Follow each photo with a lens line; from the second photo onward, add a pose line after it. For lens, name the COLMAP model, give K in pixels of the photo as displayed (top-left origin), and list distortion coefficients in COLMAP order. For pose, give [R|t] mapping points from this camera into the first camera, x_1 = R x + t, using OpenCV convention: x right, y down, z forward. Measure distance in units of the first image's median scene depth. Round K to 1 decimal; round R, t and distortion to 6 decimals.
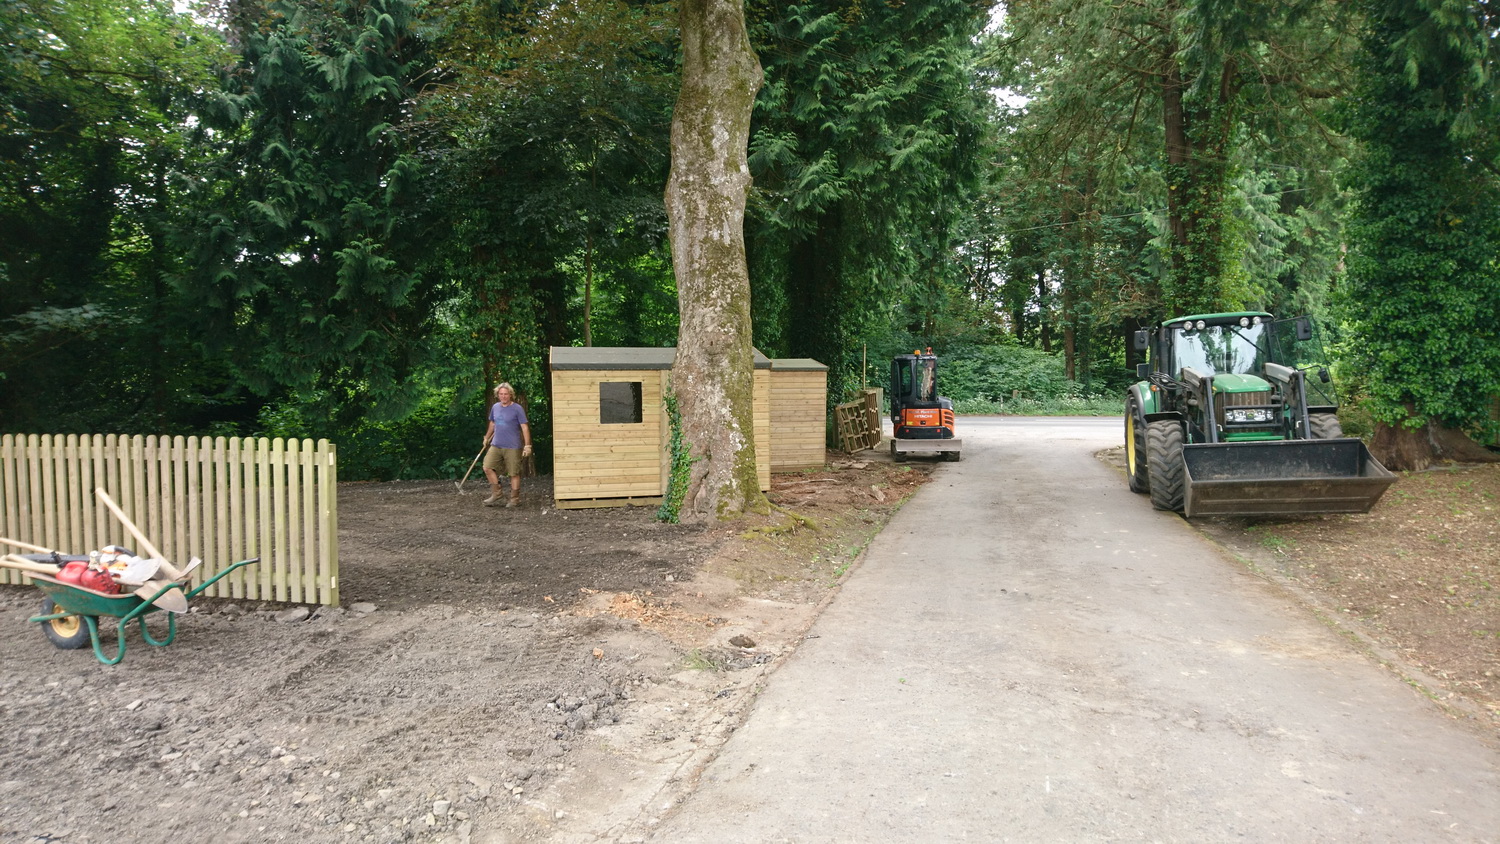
lens RADIAL K [[916.0, 0, 755.7], [0, 916.0, 429.7], [0, 0, 1]] dist [0.122302, -0.150548]
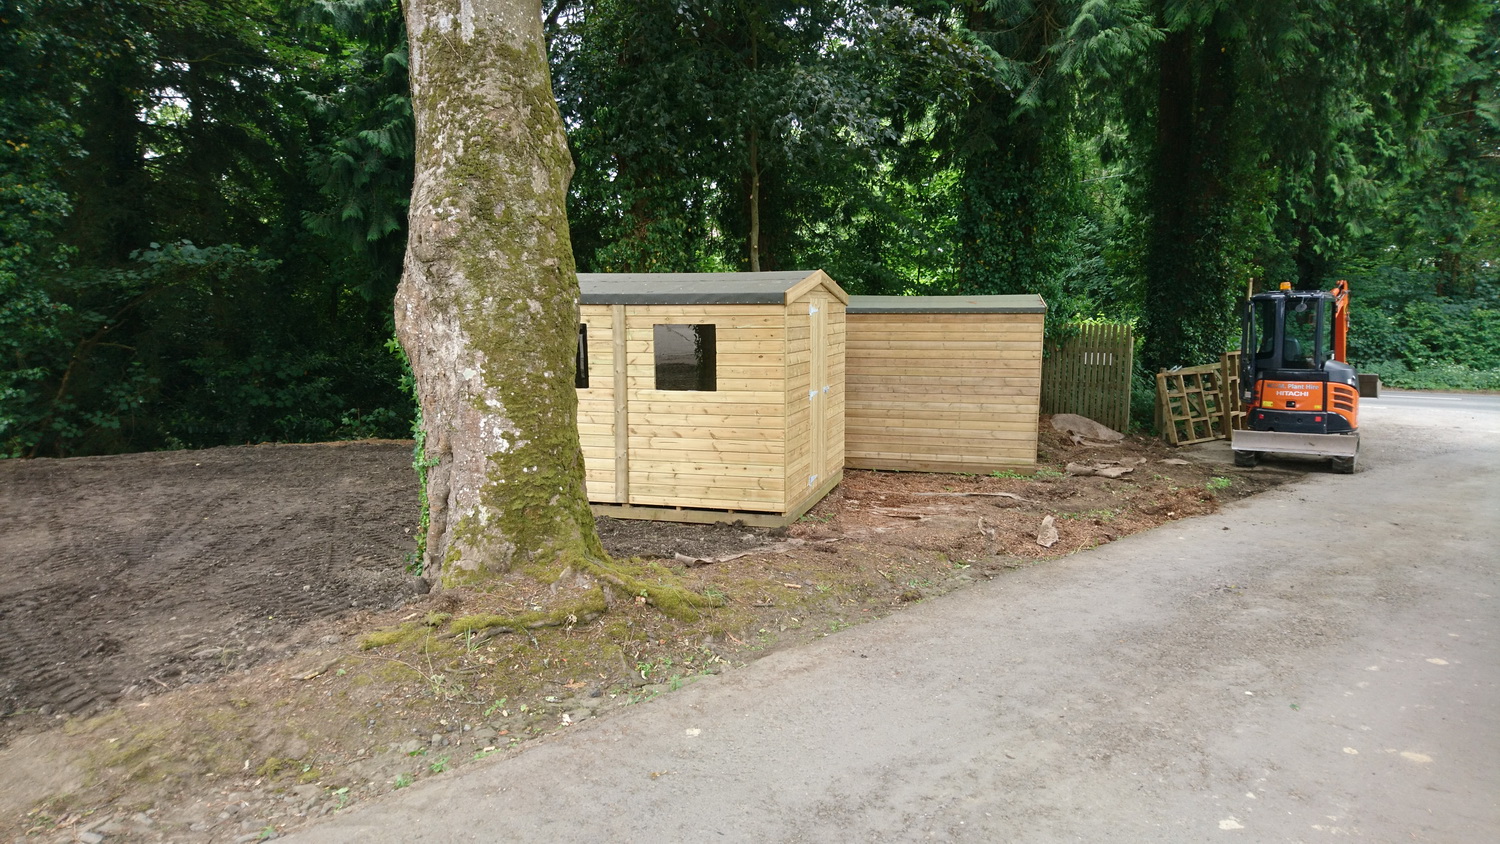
lens RADIAL K [[913.6, 0, 751.9], [0, 913.6, 416.4], [0, 0, 1]] dist [0.111426, -0.148205]
pose [[0.868727, 0.055422, -0.492180, 0.430478], [-0.038967, 0.998287, 0.043635, -0.030344], [0.493756, -0.018728, 0.869399, 0.749903]]
